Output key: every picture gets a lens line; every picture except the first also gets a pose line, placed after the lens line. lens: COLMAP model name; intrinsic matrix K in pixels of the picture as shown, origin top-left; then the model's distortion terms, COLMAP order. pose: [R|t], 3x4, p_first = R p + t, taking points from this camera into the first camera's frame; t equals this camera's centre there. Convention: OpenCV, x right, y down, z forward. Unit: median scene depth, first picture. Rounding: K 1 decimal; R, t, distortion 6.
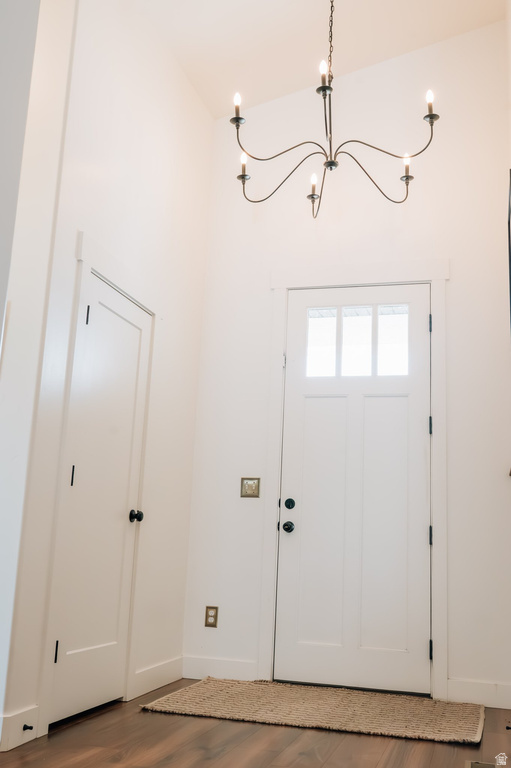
lens RADIAL K [[790.0, 0, 250.7], [0, 790.0, 380.1], [0, 0, 1]] dist [-0.002713, 0.000000]
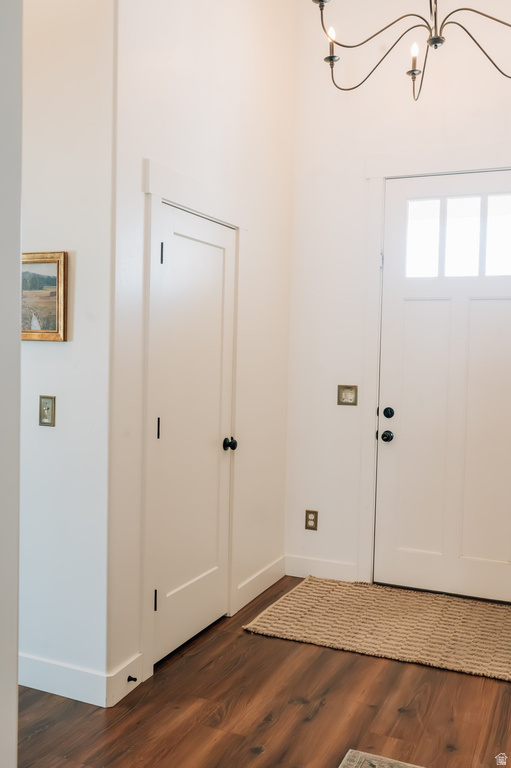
lens RADIAL K [[736.3, 0, 256.3], [0, 736.3, 383.3], [0, 0, 1]] dist [0.005601, 0.000000]
pose [[0.991007, -0.018005, -0.132593, 0.009831], [0.049788, 0.969375, 0.240484, -0.111927], [0.124202, -0.244923, 0.961554, 0.130354]]
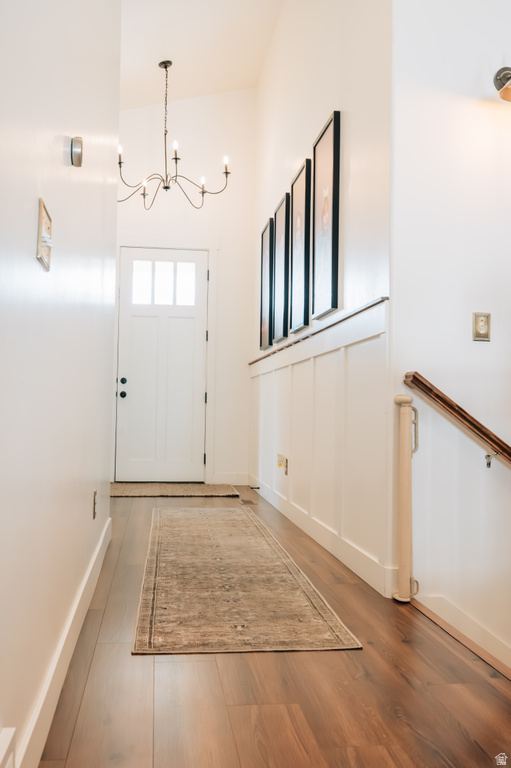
lens RADIAL K [[736.3, 0, 257.3], [0, 736.3, 385.2], [0, 0, 1]] dist [0.005601, 0.000000]
pose [[0.916806, -0.018287, 0.398914, -0.337262], [-0.055013, 0.983642, 0.171526, -0.125801], [-0.395525, -0.179201, 0.900803, -0.555155]]
